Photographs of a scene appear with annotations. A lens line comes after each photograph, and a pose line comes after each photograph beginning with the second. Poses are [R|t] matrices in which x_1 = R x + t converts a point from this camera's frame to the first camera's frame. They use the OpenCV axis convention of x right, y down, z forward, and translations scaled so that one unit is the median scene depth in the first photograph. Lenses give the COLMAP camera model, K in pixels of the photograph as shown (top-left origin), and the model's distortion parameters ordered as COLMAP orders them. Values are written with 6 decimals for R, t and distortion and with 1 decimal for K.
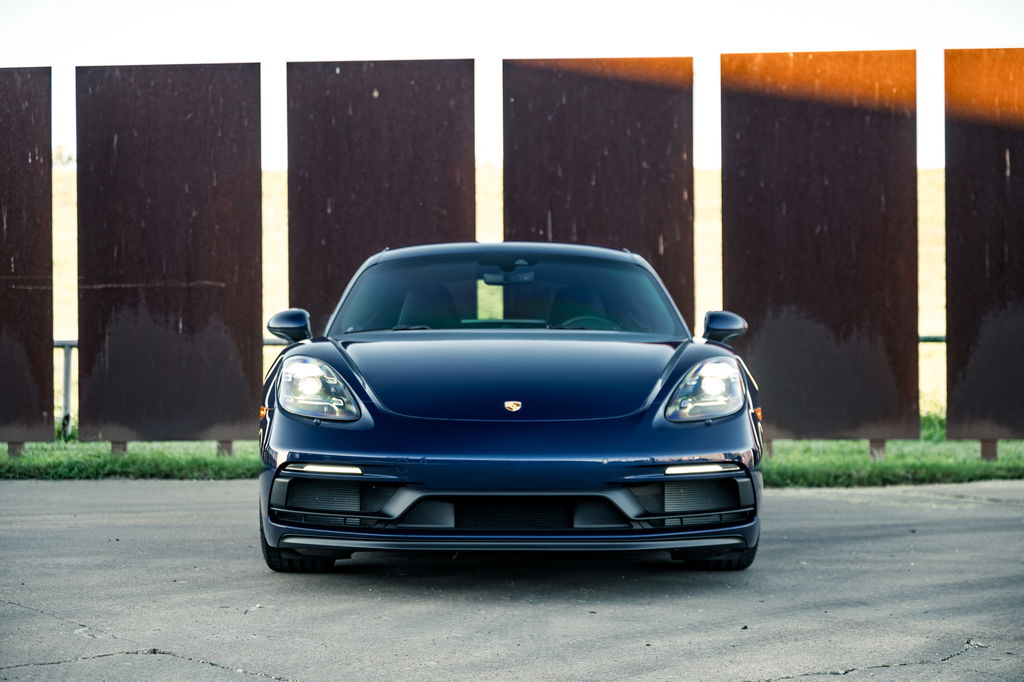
lens RADIAL K [[1947.0, 0, 502.9], [0, 1947.0, 338.1], [0, 0, 1]] dist [-0.005766, 0.000000]
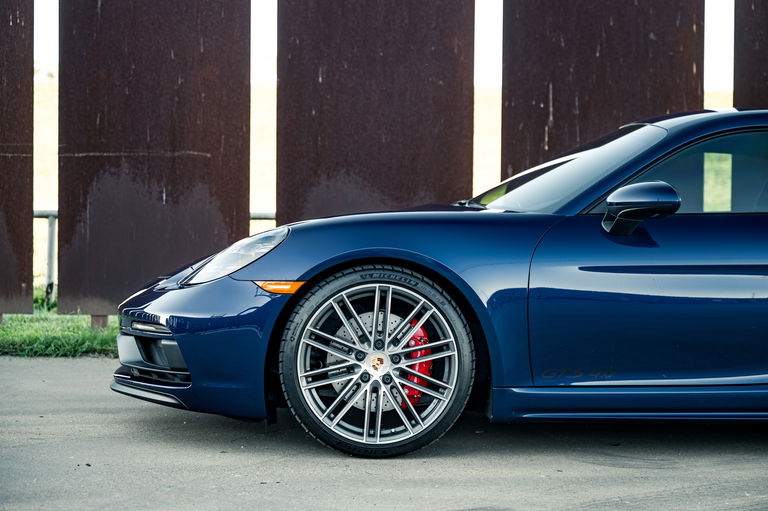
lens RADIAL K [[1466.4, 0, 387.2], [0, 1466.4, 254.5], [0, 0, 1]] dist [-0.005860, 0.000000]
pose [[0.999834, 0.017152, -0.006120, -0.051527], [-0.016993, 0.999541, 0.025089, 0.002173], [0.006547, -0.024981, 0.999666, 0.280781]]
